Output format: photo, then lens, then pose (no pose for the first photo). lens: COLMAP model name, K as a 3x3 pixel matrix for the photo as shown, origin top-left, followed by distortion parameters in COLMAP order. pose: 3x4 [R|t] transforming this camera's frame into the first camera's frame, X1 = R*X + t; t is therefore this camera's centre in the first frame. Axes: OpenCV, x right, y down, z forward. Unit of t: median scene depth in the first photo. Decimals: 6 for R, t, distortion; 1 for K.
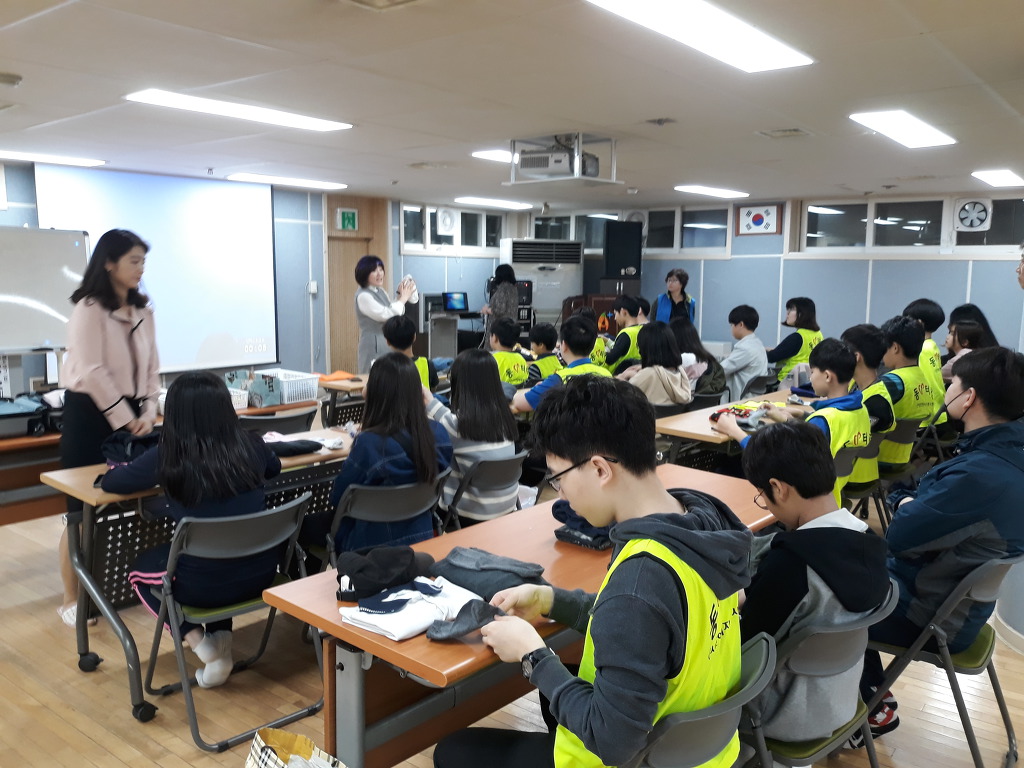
lens RADIAL K [[866.0, 0, 512.0], [0, 866.0, 384.0], [0, 0, 1]] dist [0.012860, -0.046832]
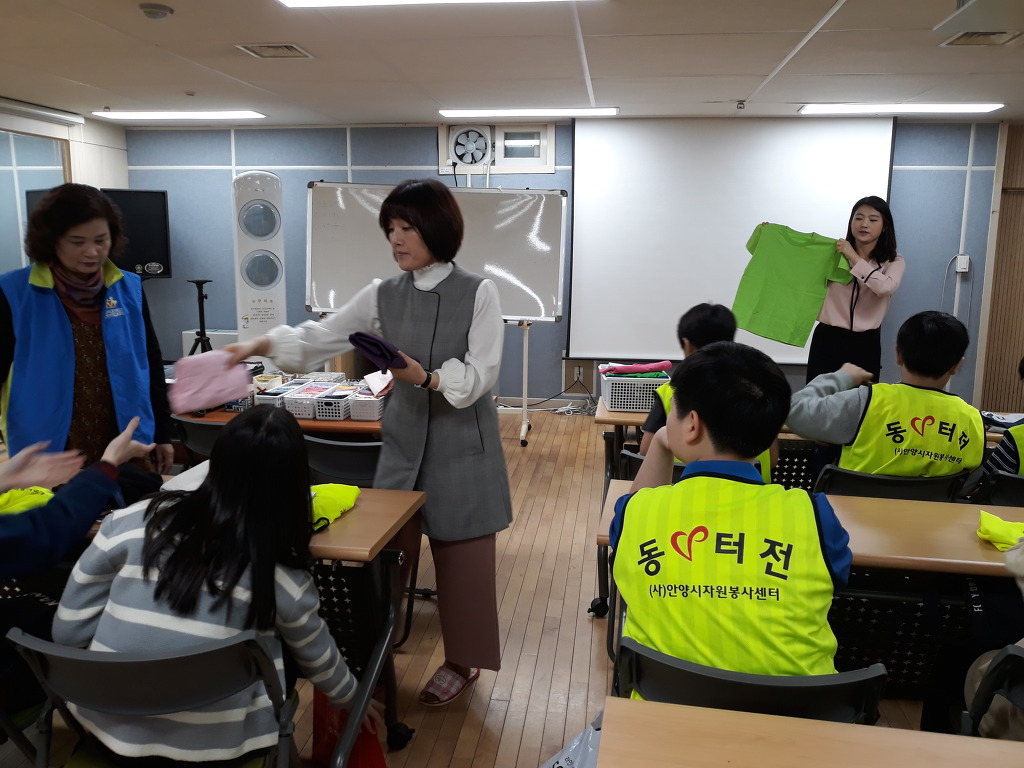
lens RADIAL K [[866.0, 0, 512.0], [0, 866.0, 384.0], [0, 0, 1]] dist [0.012860, -0.046832]
pose [[0.517819, 0.148856, -0.842440, 0.189499], [-0.118718, 0.987721, 0.101555, -0.049331], [0.847213, 0.047426, 0.529132, 0.372585]]
